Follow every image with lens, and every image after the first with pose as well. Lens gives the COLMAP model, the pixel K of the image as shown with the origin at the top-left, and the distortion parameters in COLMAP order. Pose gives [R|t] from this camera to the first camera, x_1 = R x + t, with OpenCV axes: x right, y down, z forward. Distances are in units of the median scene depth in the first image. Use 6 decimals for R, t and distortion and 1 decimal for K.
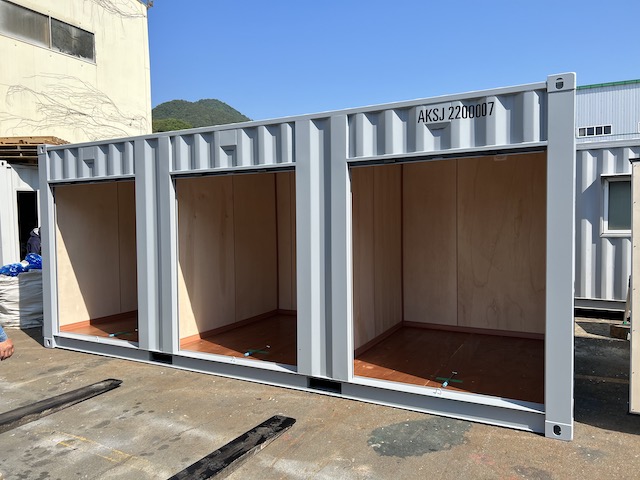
lens RADIAL K [[483.5, 0, 320.0], [0, 483.5, 240.0], [0, 0, 1]] dist [0.048107, -0.057674]
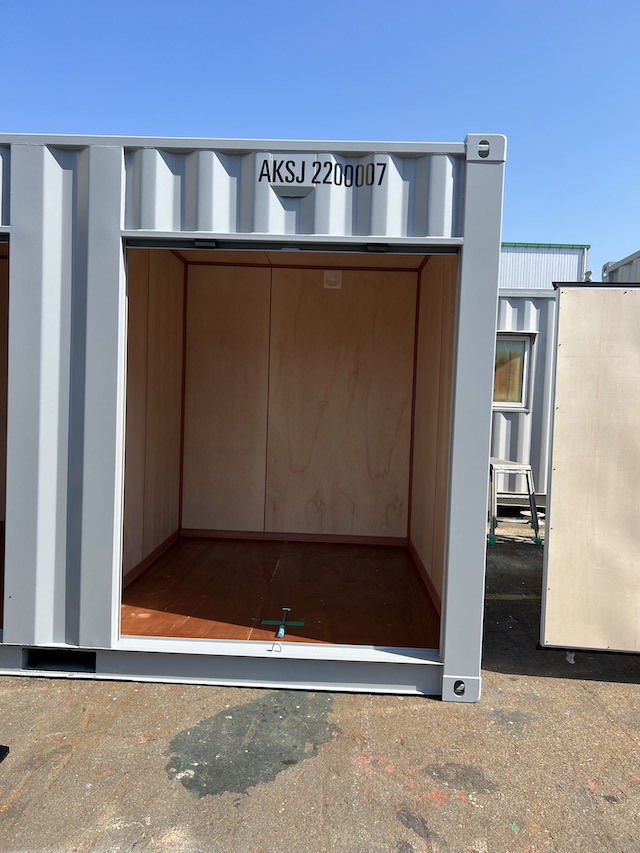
lens RADIAL K [[644.4, 0, 320.0], [0, 644.4, 426.5], [0, 0, 1]] dist [0.048107, -0.057674]
pose [[0.899650, 0.021065, 0.436104, -0.059133], [-0.027907, 0.999567, 0.009289, 0.036379], [-0.435720, -0.020527, 0.899848, 0.287752]]
